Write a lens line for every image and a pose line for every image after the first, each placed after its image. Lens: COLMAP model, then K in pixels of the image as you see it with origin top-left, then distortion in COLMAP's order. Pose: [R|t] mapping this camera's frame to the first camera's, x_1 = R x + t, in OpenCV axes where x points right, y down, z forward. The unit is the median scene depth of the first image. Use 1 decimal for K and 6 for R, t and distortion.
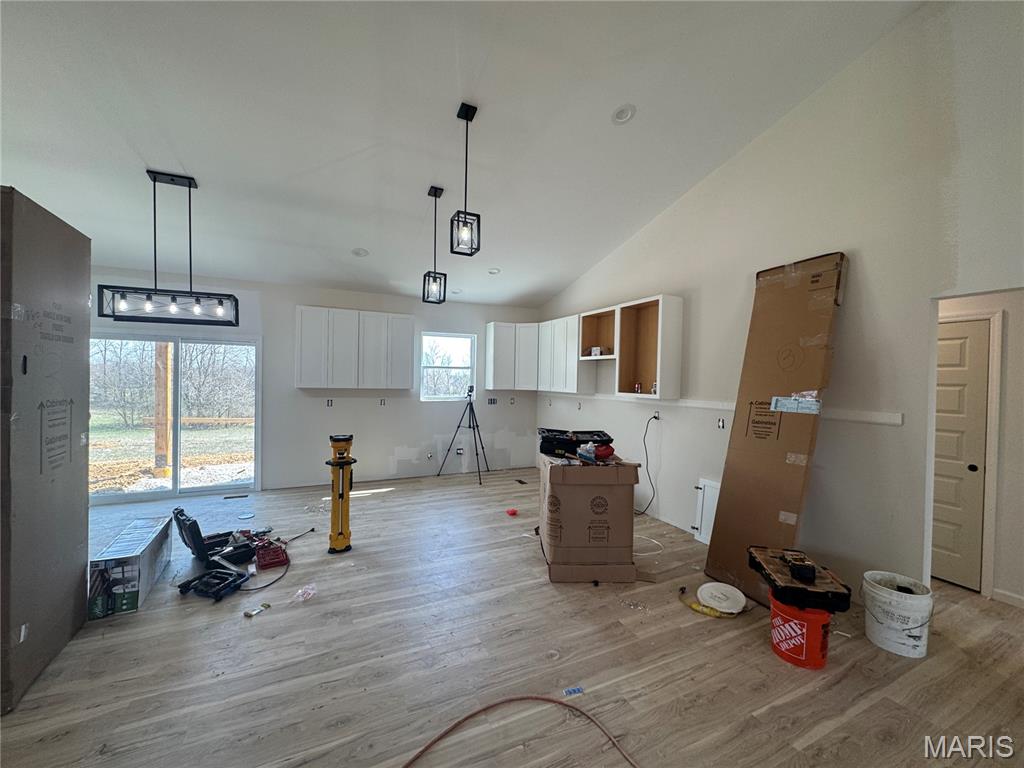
lens RADIAL K [[407.1, 0, 512.0], [0, 407.1, 384.0], [0, 0, 1]] dist [-0.001581, -0.000098]
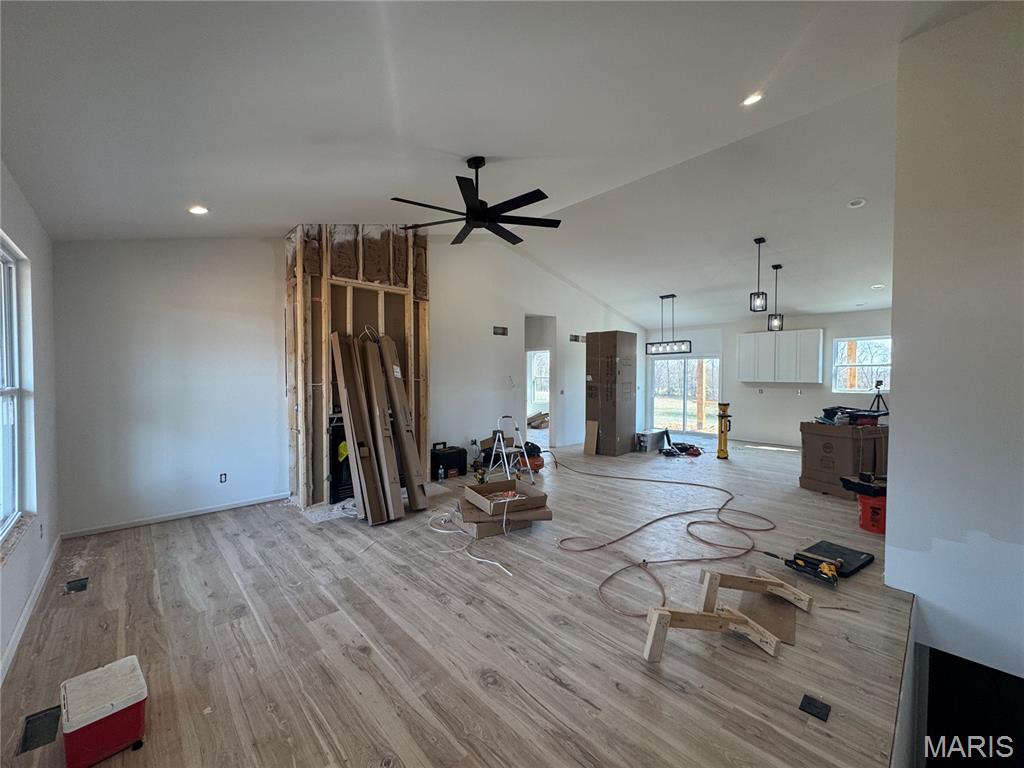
lens RADIAL K [[407.1, 0, 512.0], [0, 407.1, 384.0], [0, 0, 1]] dist [-0.001581, -0.000098]
pose [[0.307745, 0.003502, -0.951463, 1.234032], [-0.004641, 0.999987, 0.002180, 0.030803], [0.951458, 0.003745, 0.307757, -0.668542]]
